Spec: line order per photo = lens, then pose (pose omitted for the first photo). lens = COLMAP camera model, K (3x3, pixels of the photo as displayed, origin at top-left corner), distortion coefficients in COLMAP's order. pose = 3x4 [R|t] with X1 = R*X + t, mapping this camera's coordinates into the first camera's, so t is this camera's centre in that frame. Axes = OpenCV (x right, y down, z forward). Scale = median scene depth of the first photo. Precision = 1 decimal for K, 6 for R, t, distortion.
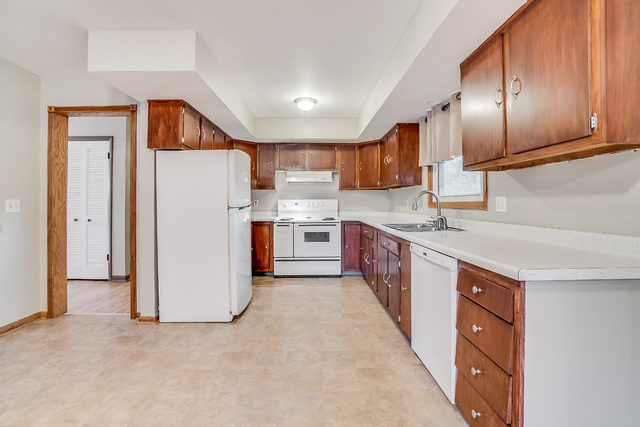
lens RADIAL K [[284.0, 0, 318.3], [0, 284.0, 211.0], [0, 0, 1]] dist [-0.001248, -0.000165]
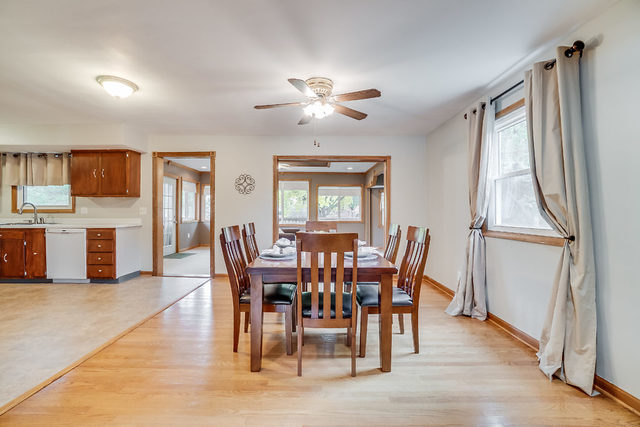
lens RADIAL K [[282.5, 0, 316.1], [0, 282.5, 213.8], [0, 0, 1]] dist [-0.017262, 0.000308]
pose [[0.021093, -0.003619, 0.999771, -0.829486], [0.034287, 0.999408, 0.002894, 0.032712], [-0.999189, 0.034219, 0.021204, -0.506512]]
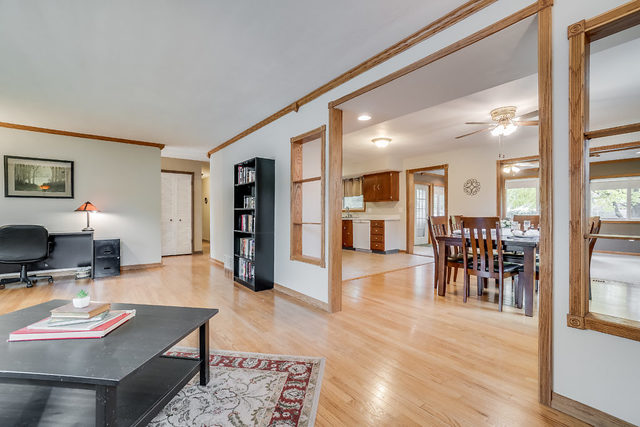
lens RADIAL K [[282.5, 0, 316.1], [0, 282.5, 213.8], [0, 0, 1]] dist [-0.017262, 0.000308]
pose [[0.792149, 0.002151, 0.610324, -1.178289], [0.022927, 0.999183, -0.033278, 0.070568], [-0.609897, 0.040354, 0.791452, -0.840435]]
